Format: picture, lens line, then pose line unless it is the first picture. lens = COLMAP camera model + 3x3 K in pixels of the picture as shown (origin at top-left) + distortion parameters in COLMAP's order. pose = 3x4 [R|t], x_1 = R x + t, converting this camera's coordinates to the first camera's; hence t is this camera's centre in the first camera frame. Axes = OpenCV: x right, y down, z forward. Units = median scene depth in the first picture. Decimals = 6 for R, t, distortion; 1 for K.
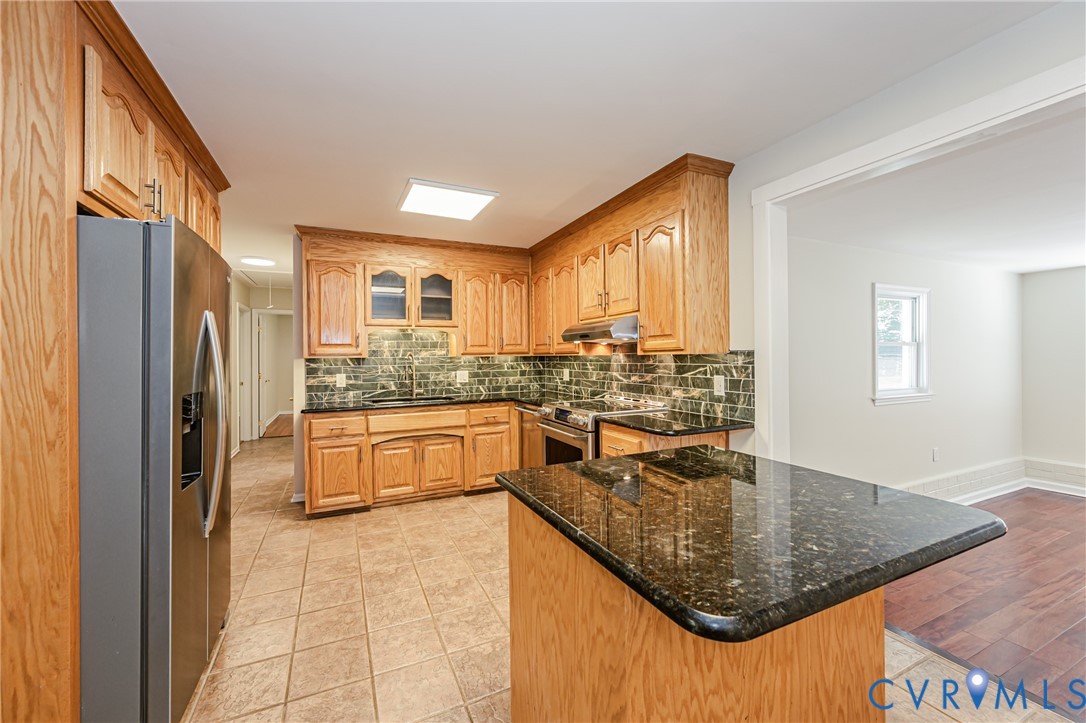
lens RADIAL K [[434.0, 0, 543.5], [0, 434.0, 354.7], [0, 0, 1]] dist [-0.001055, -0.000178]
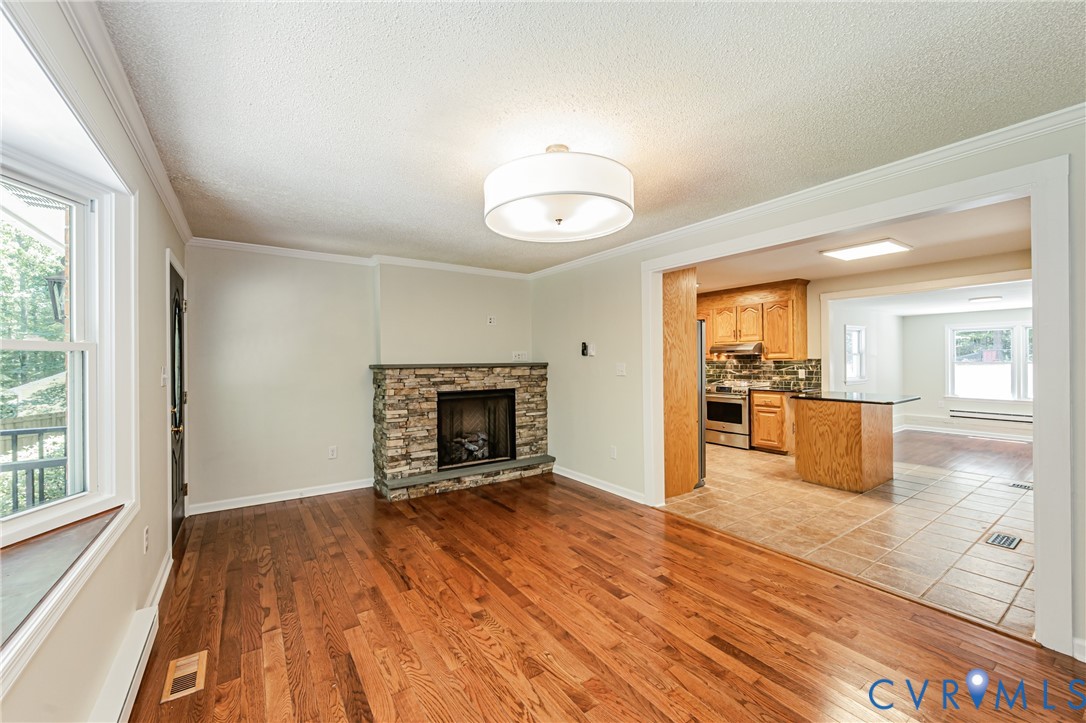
lens RADIAL K [[434.0, 0, 543.5], [0, 434.0, 354.7], [0, 0, 1]] dist [-0.001055, -0.000178]
pose [[0.985634, 0.001332, 0.168888, -0.900938], [0.000039, 0.999967, -0.008113, -0.008165], [-0.168894, 0.008003, 0.985602, -0.706400]]
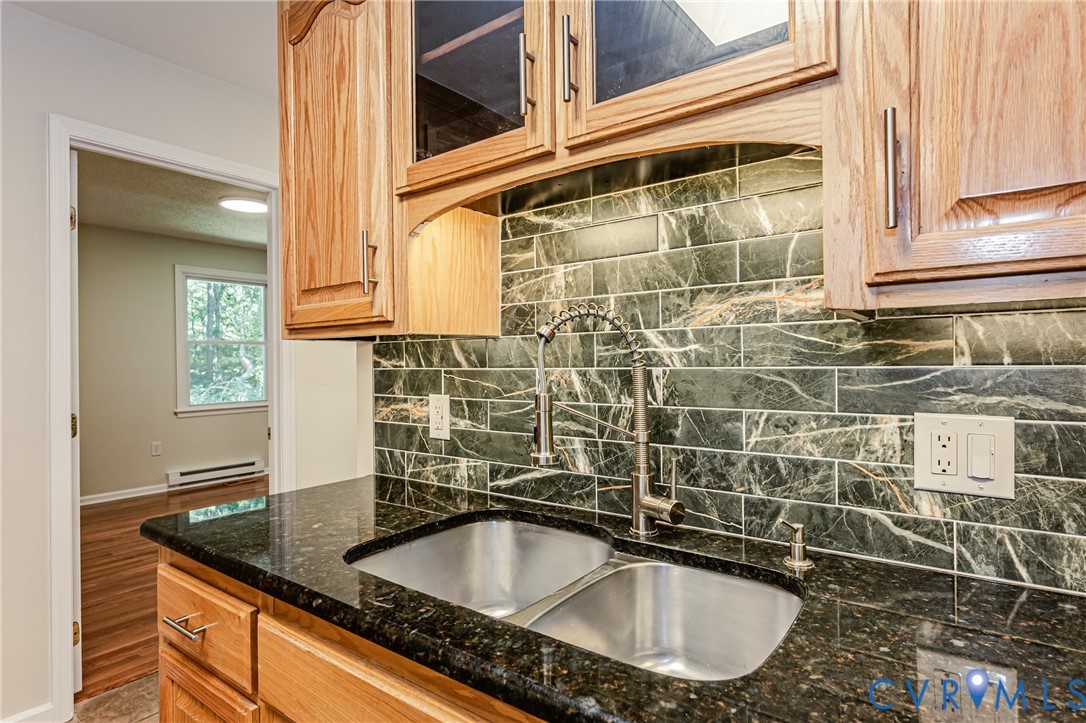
lens RADIAL K [[567.5, 0, 543.0], [0, 567.5, 361.5], [0, 0, 1]] dist [0.002260, 0.000285]
pose [[0.465743, 0.007238, -0.884891, -0.096166], [0.007114, 0.999904, 0.011922, 0.018510], [0.884892, -0.011848, 0.465646, 0.911566]]
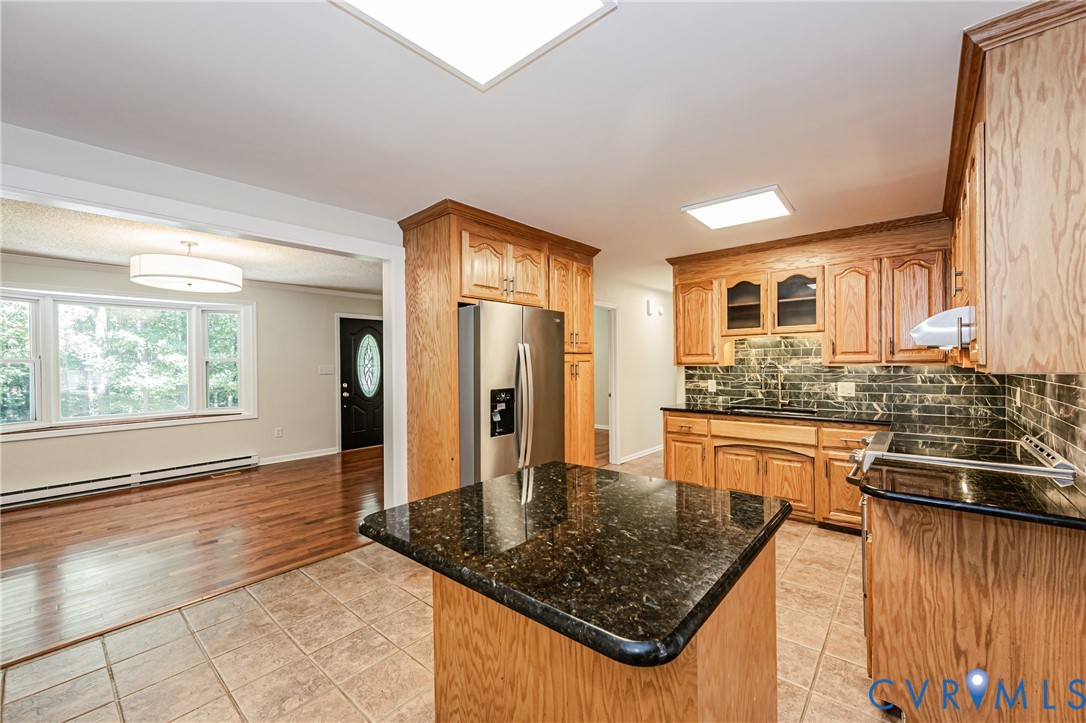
lens RADIAL K [[437.3, 0, 543.0], [0, 437.3, 361.5], [0, 0, 1]] dist [-0.001593, -0.000058]
pose [[0.411559, 0.004471, -0.911372, 0.392870], [0.008102, 0.999931, 0.008564, -0.017239], [0.911347, -0.010908, 0.411494, 0.144483]]
